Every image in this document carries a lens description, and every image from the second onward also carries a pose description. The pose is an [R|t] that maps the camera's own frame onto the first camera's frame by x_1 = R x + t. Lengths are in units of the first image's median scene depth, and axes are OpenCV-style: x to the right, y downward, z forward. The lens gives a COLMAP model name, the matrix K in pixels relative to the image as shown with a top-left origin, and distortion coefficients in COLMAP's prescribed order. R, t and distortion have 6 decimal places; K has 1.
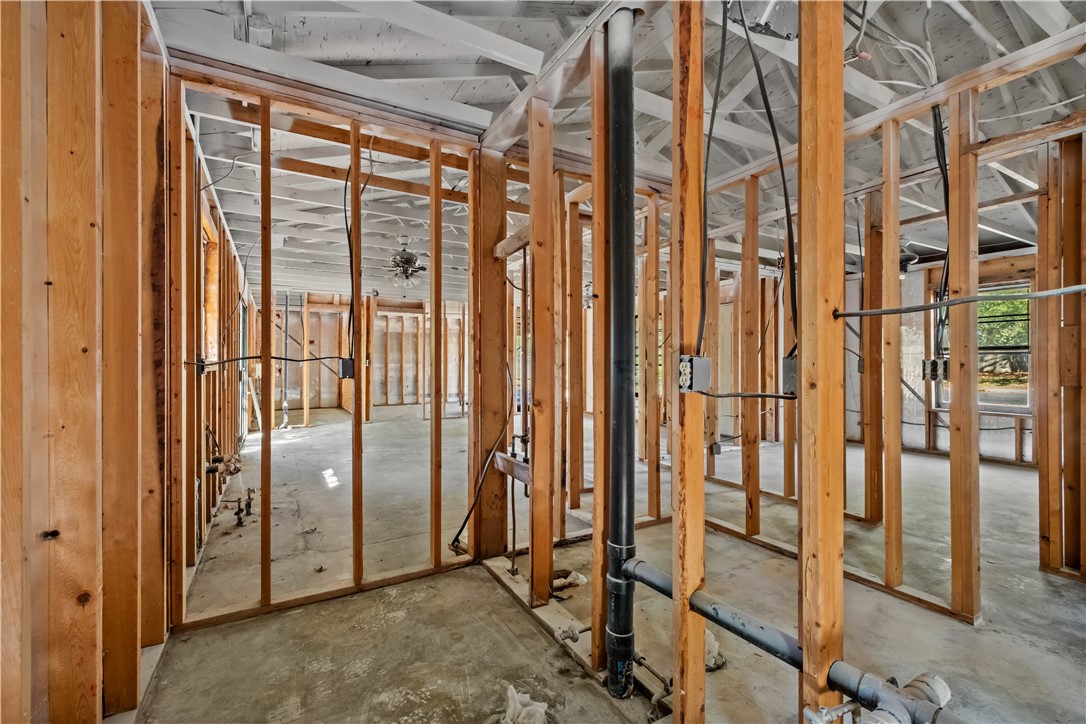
lens RADIAL K [[475.6, 0, 537.4], [0, 475.6, 357.3], [0, 0, 1]] dist [-0.001937, -0.000917]
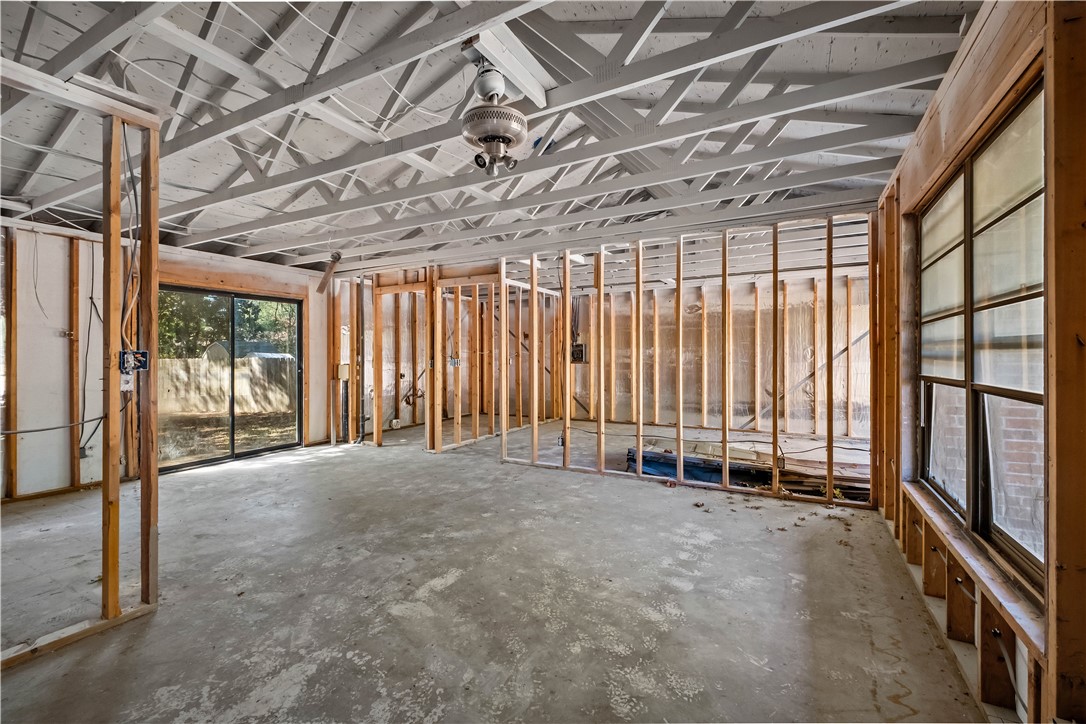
lens RADIAL K [[466.0, 0, 545.2], [0, 466.0, 353.9], [0, 0, 1]] dist [0.016056, -0.012299]
pose [[0.544345, -0.003834, -0.838853, 0.317311], [0.011868, 0.999925, 0.003131, -0.003511], [0.838778, -0.011660, 0.544349, 0.838024]]
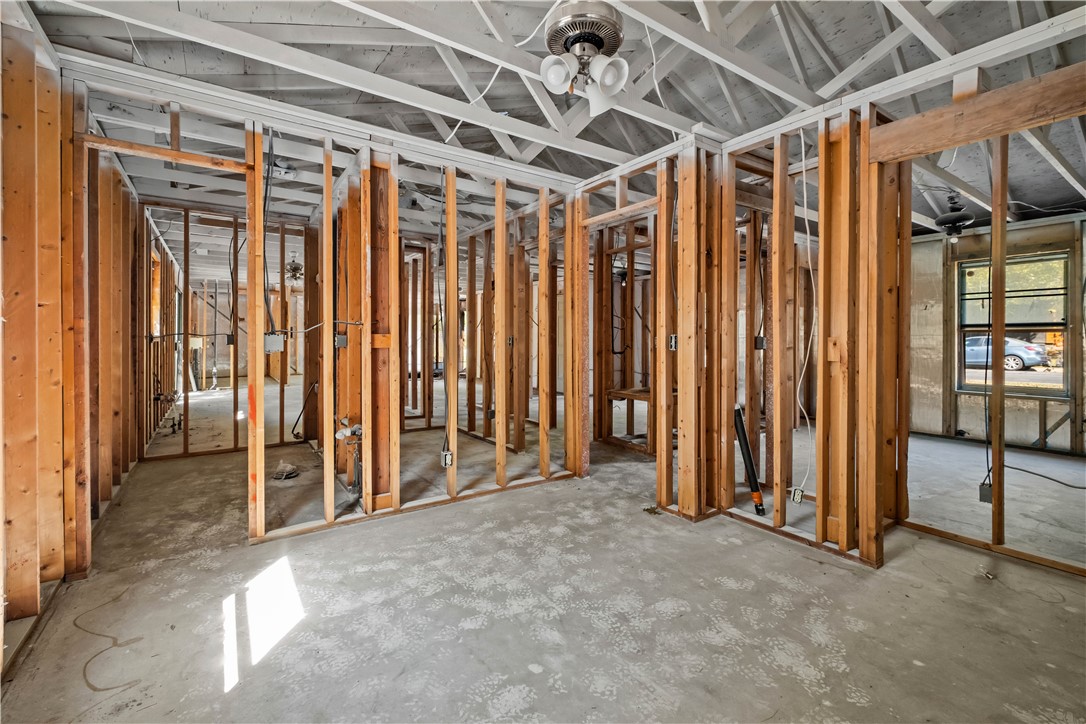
lens RADIAL K [[472.8, 0, 540.8], [0, 472.8, 336.6], [0, 0, 1]] dist [-0.002106, -0.000541]
pose [[0.995465, 0.007551, 0.094831, 0.205570], [-0.008158, 0.999949, 0.006014, -0.003828], [-0.094781, -0.006760, 0.995475, -0.318864]]
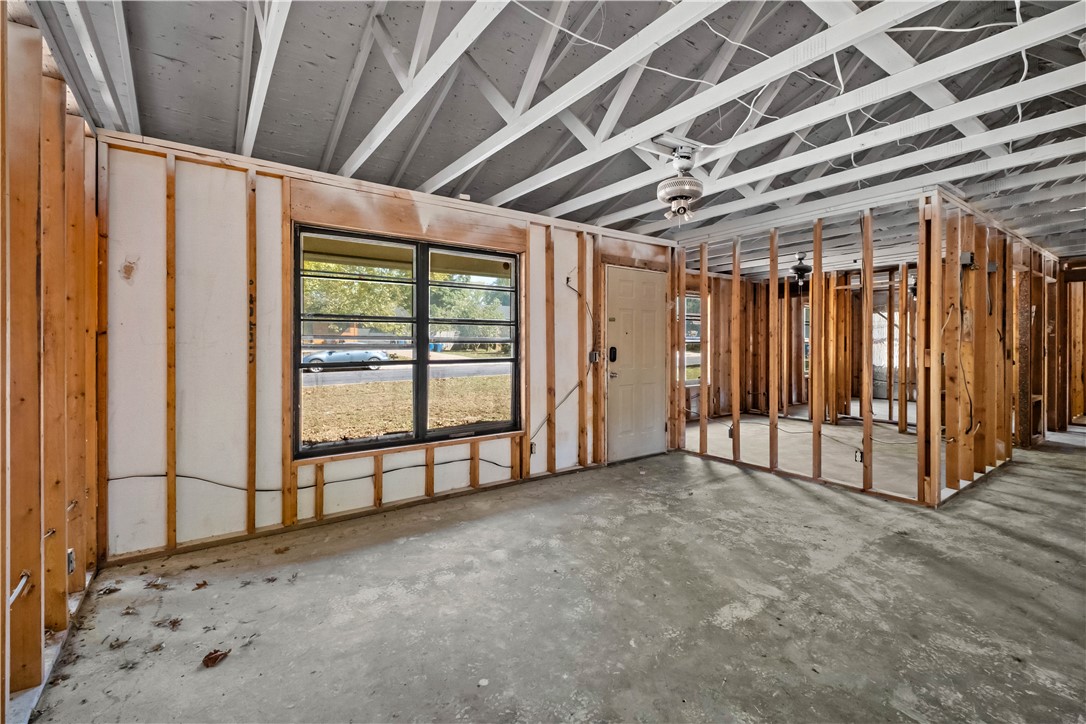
lens RADIAL K [[466.0, 0, 545.2], [0, 466.0, 353.9], [0, 0, 1]] dist [0.016056, -0.012299]
pose [[-0.120409, -0.020362, 0.992516, -0.241965], [-0.008780, 0.999772, 0.019446, -0.001719], [-0.992686, -0.006373, -0.120560, 1.094384]]
